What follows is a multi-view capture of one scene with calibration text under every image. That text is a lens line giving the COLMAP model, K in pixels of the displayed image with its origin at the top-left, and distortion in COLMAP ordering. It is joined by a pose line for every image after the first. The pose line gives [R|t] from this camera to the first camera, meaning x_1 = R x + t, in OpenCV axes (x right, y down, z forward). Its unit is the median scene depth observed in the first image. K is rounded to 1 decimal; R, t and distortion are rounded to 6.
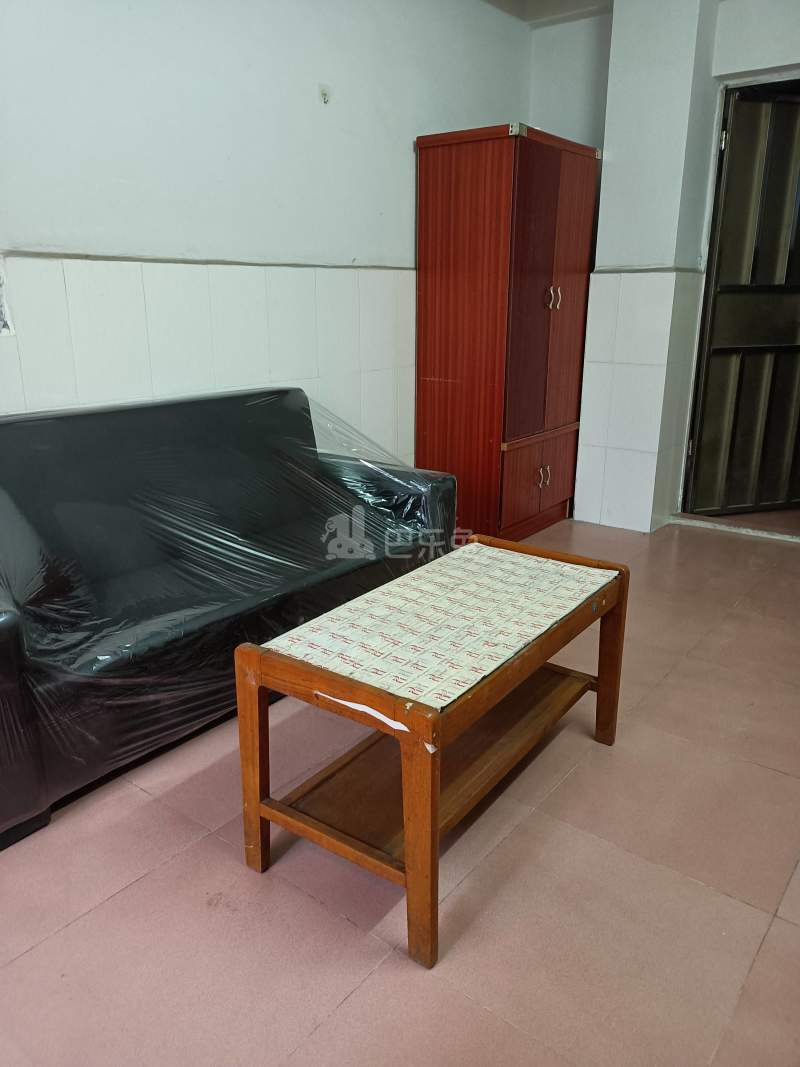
lens RADIAL K [[786.4, 0, 397.1], [0, 786.4, 528.5], [0, 0, 1]] dist [0.047071, -0.035322]
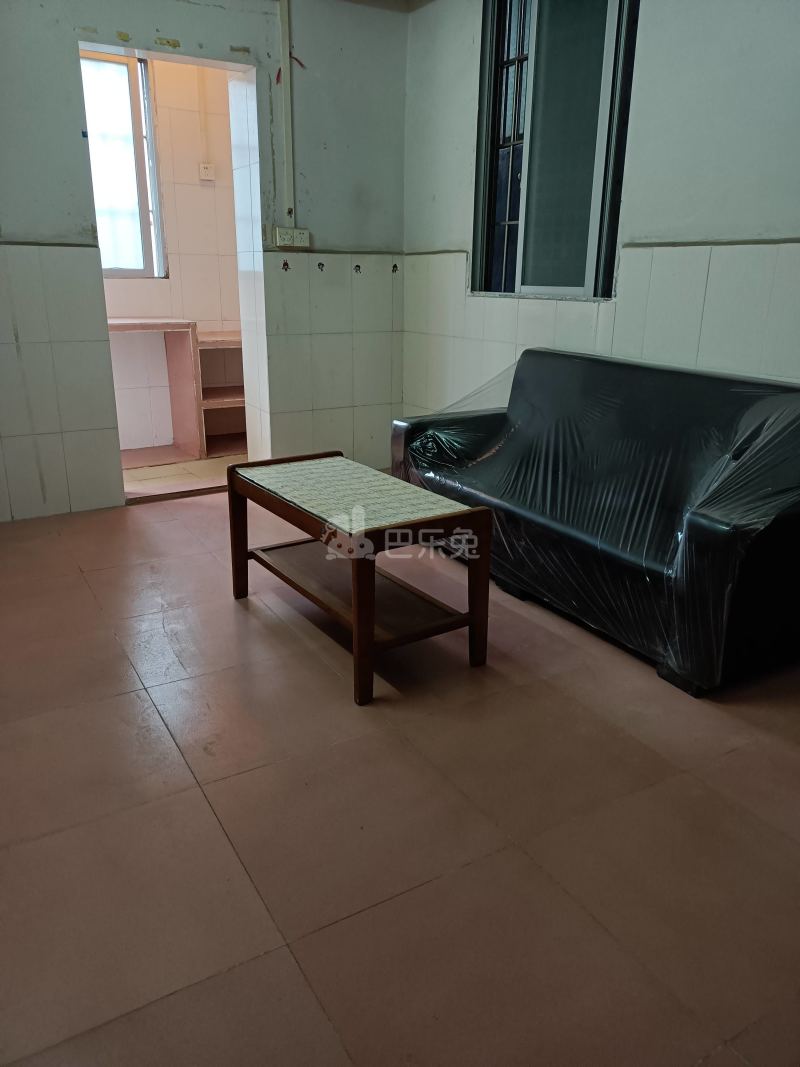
lens RADIAL K [[786.4, 0, 397.1], [0, 786.4, 528.5], [0, 0, 1]] dist [0.047071, -0.035322]
pose [[-0.366120, 0.285277, -0.885761, 1.297988], [-0.273749, 0.876715, 0.395515, -0.419912], [0.889392, 0.387282, -0.242888, 1.409305]]
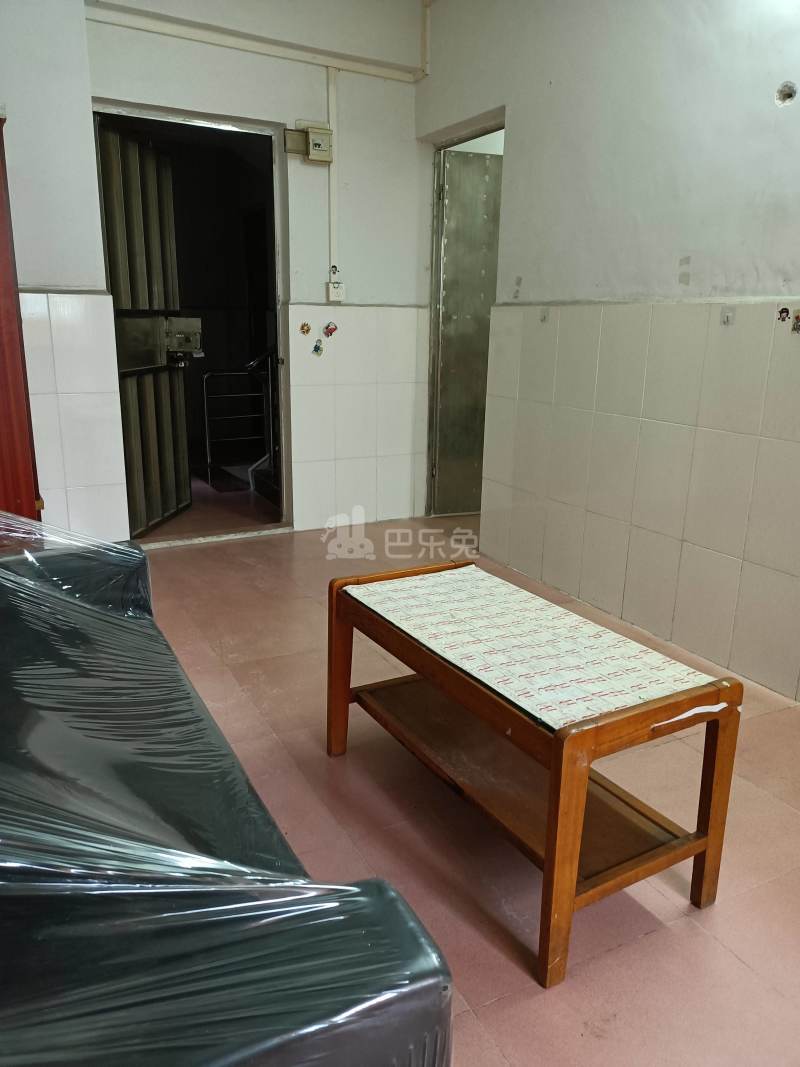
lens RADIAL K [[786.4, 0, 397.1], [0, 786.4, 528.5], [0, 0, 1]] dist [0.047071, -0.035322]
pose [[0.412777, -0.227545, 0.881952, -0.824784], [0.244636, 0.960410, 0.133291, -0.190250], [-0.877365, 0.160738, 0.452100, 0.614372]]
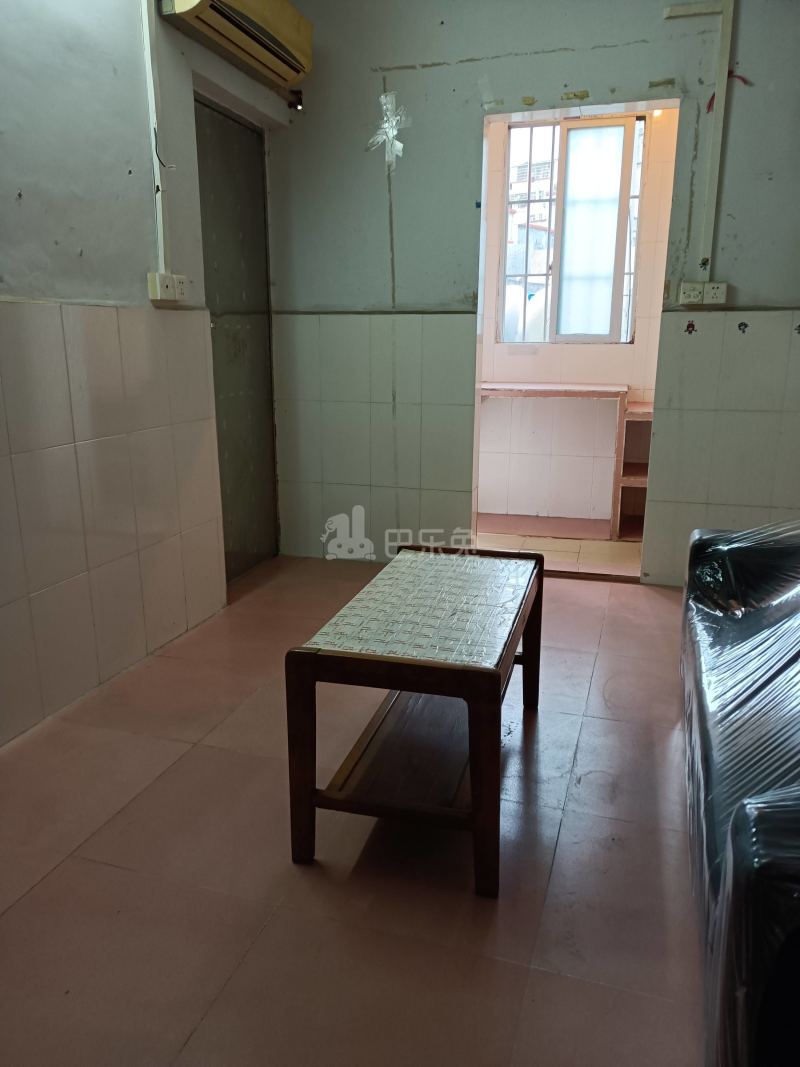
lens RADIAL K [[786.4, 0, 397.1], [0, 786.4, 528.5], [0, 0, 1]] dist [0.047071, -0.035322]
pose [[-0.939889, 0.079811, -0.332023, 0.490750], [-0.099201, 0.866558, 0.489118, -0.530159], [0.326754, 0.492653, -0.806551, 1.795356]]
